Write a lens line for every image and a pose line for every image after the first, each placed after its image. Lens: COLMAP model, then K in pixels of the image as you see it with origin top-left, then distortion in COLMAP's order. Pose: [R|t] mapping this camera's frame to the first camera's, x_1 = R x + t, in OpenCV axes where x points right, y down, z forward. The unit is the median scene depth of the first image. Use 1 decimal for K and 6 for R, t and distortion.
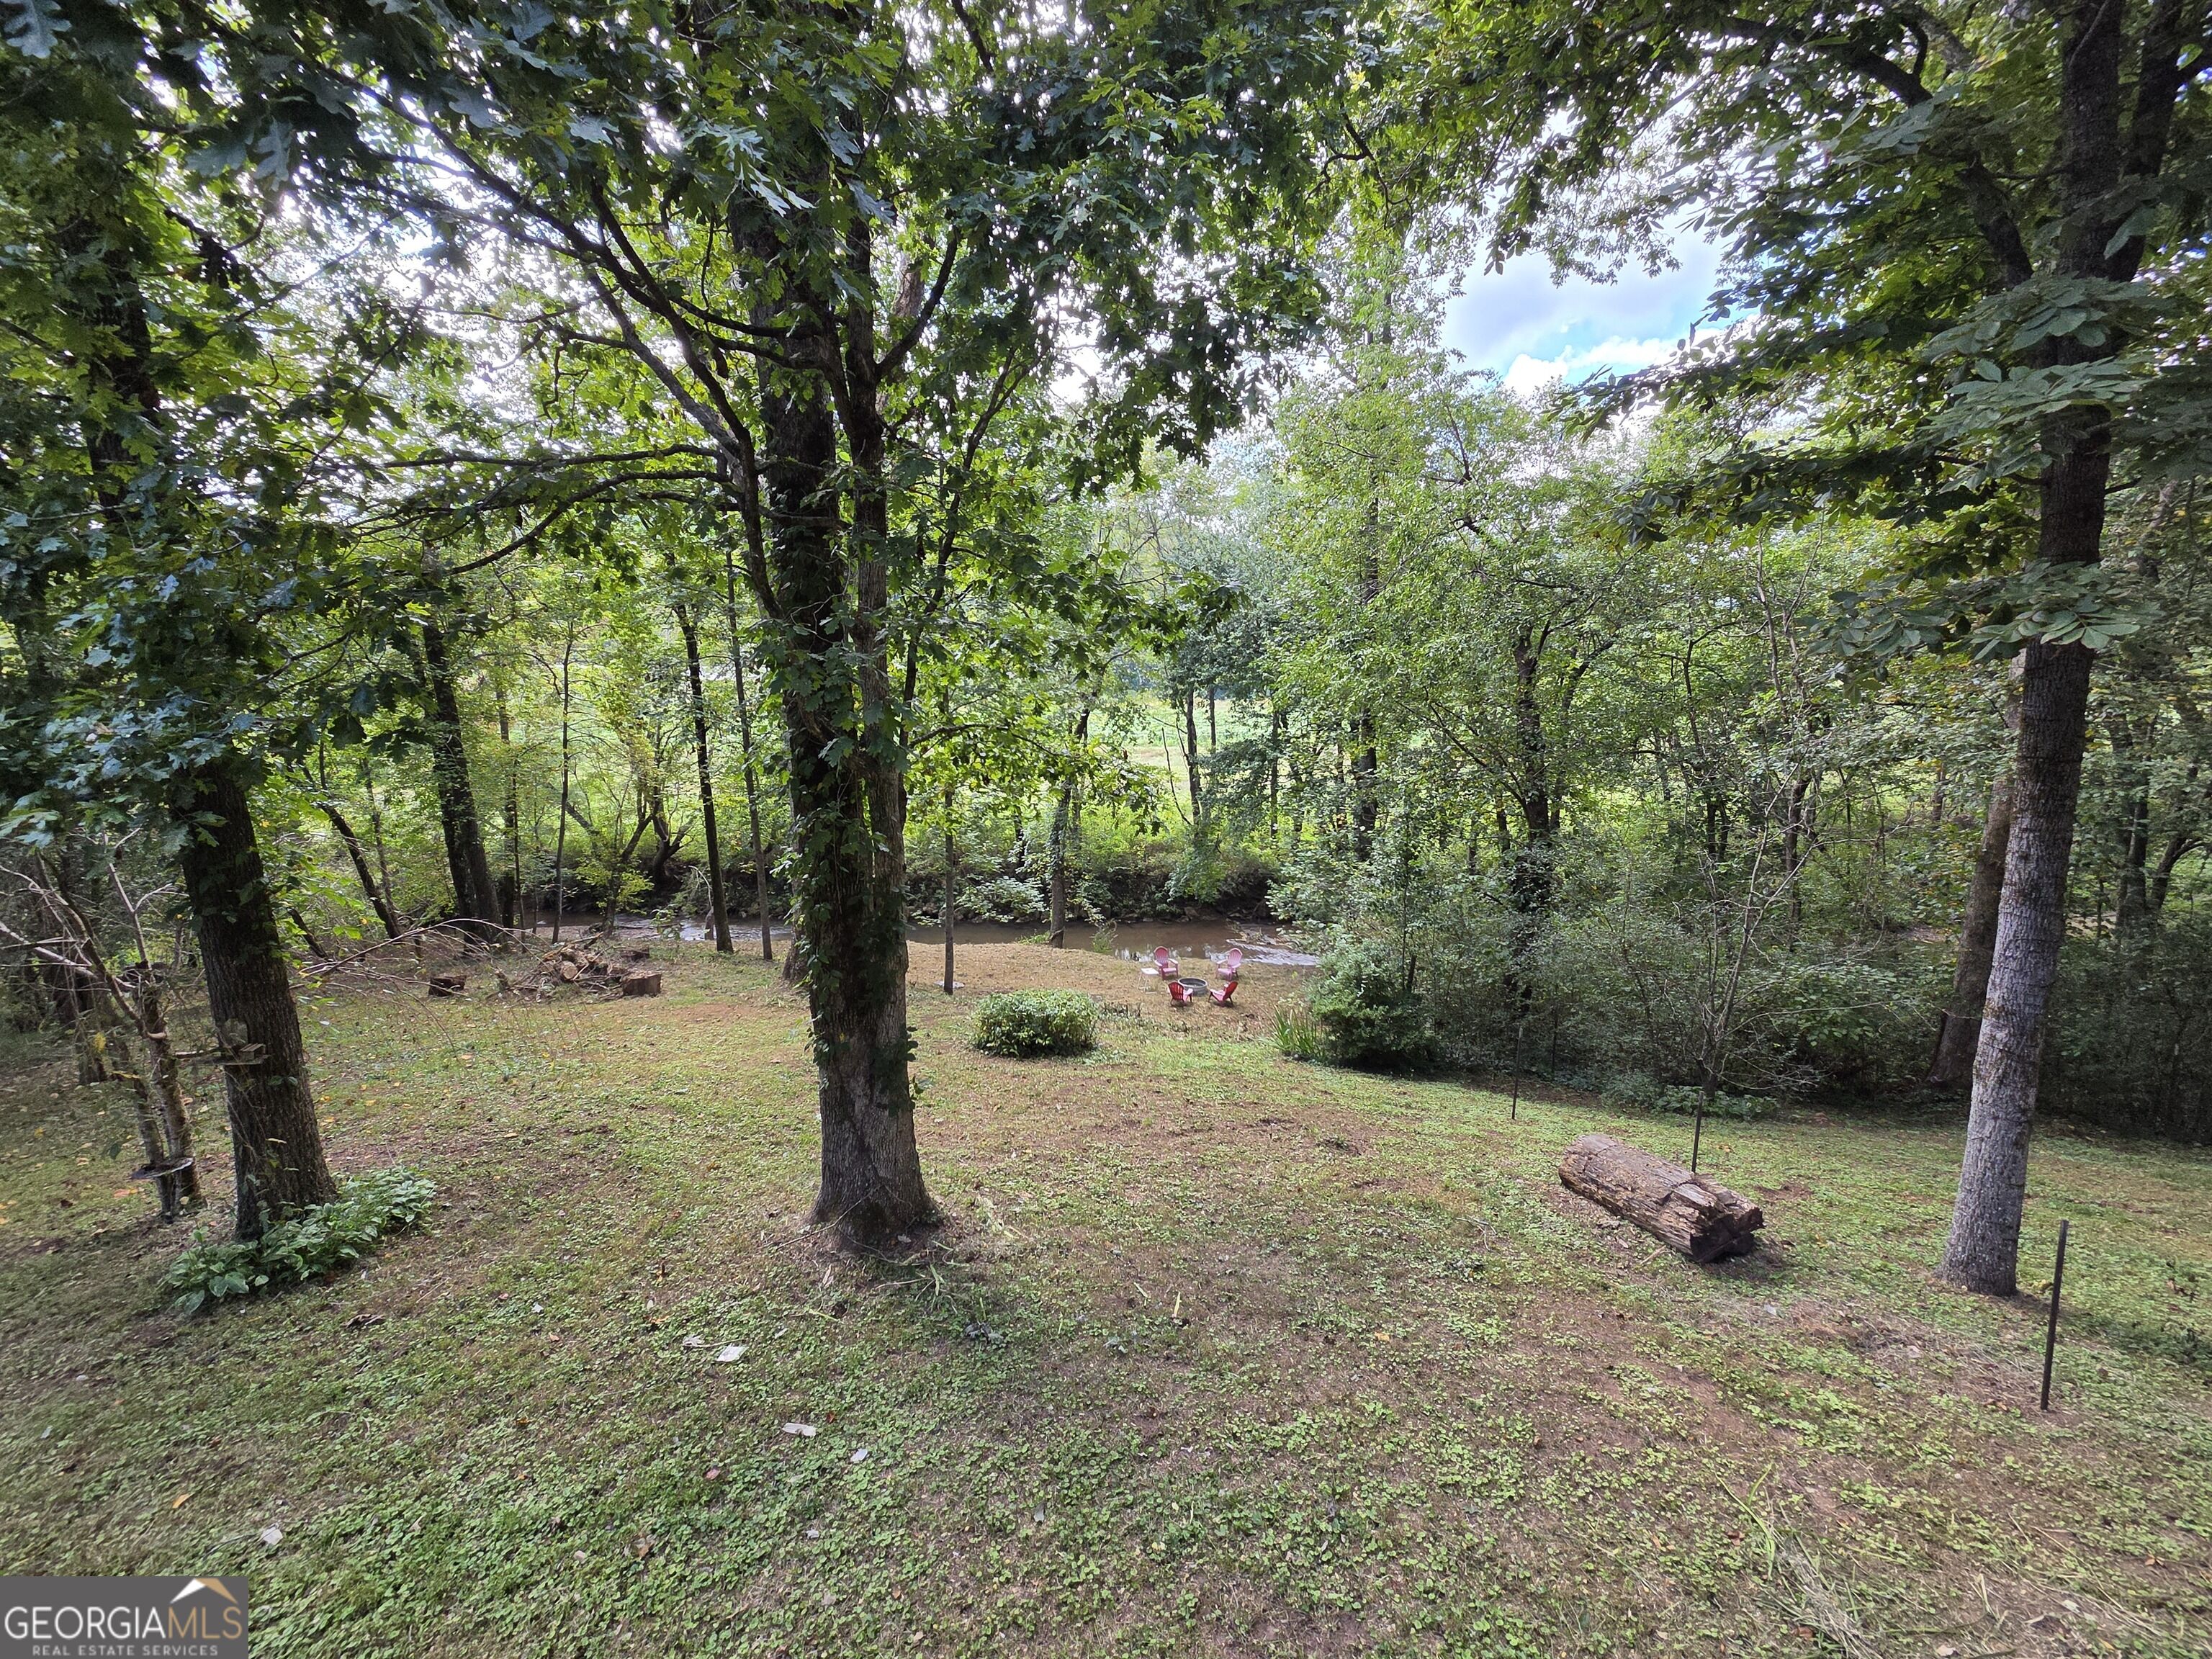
lens RADIAL K [[899.0, 0, 1109.9], [0, 899.0, 803.3], [0, 0, 1]] dist [0.001343, 0.000020]
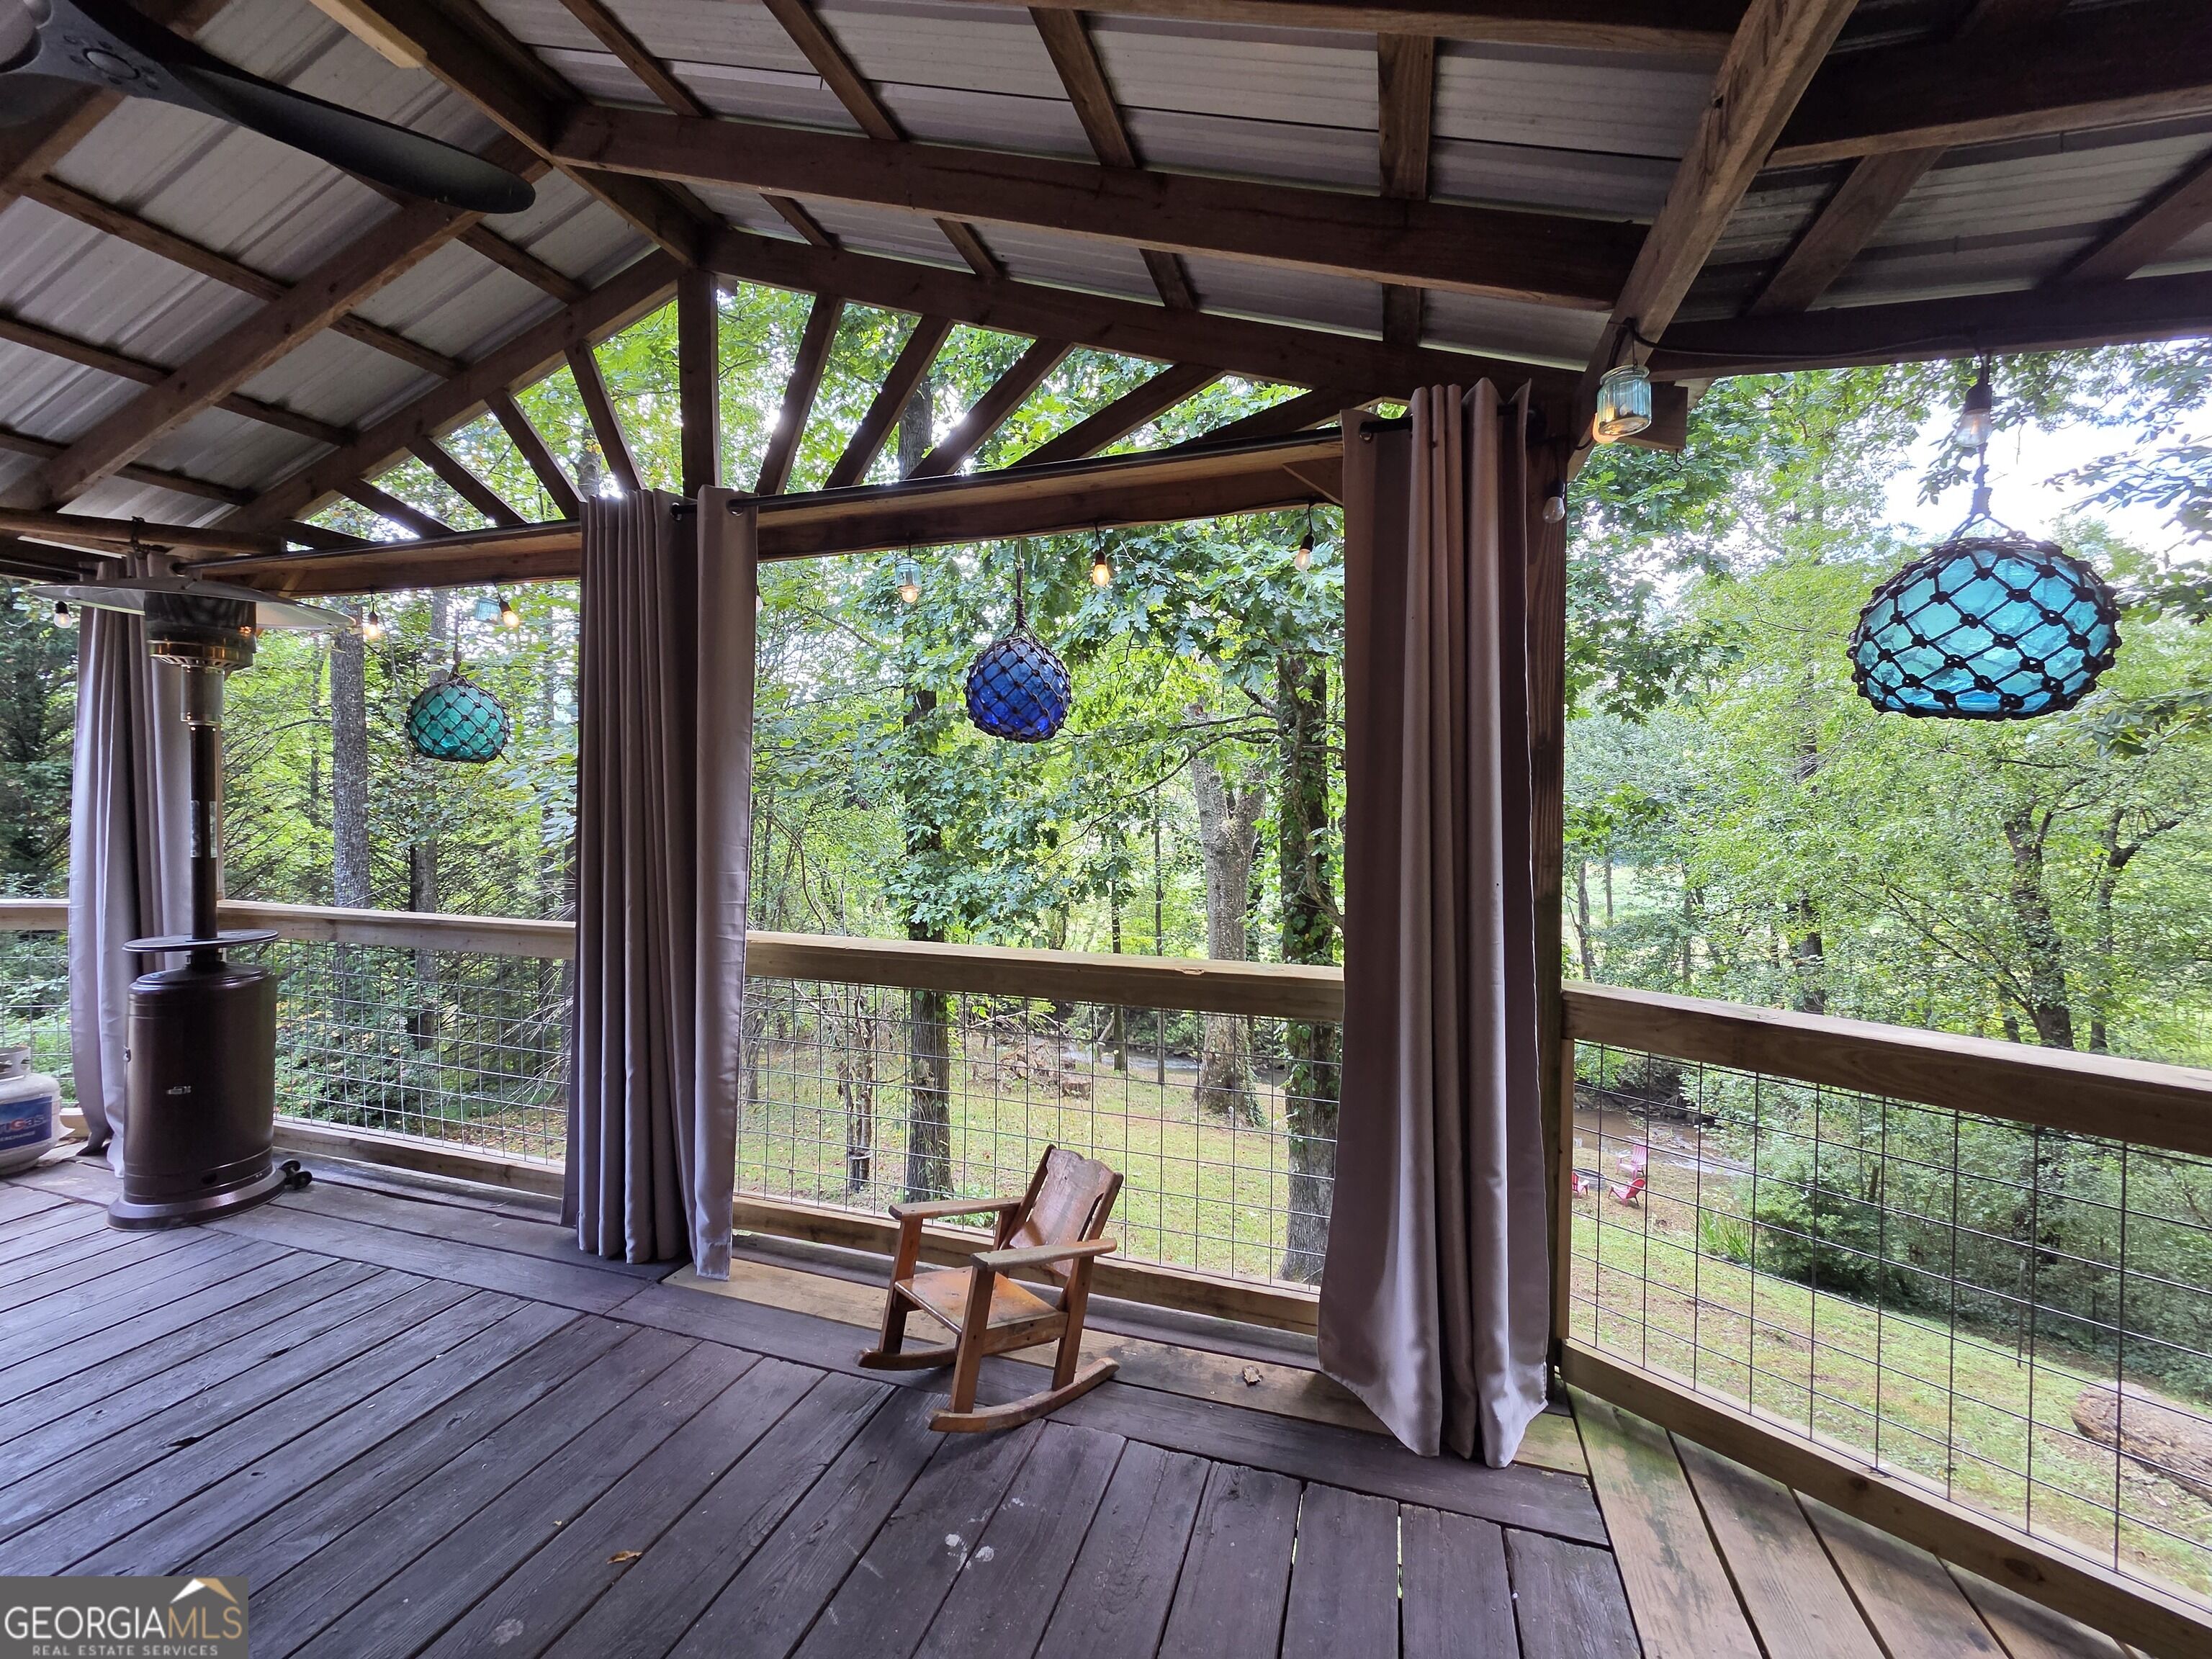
lens RADIAL K [[899.0, 0, 1108.8], [0, 899.0, 812.1], [0, 0, 1]] dist [0.001343, 0.000020]
pose [[0.925294, 0.018248, -0.378812, -0.042988], [-0.077956, 0.986664, -0.142886, 0.006466], [0.371153, 0.161742, 0.914377, -0.185095]]
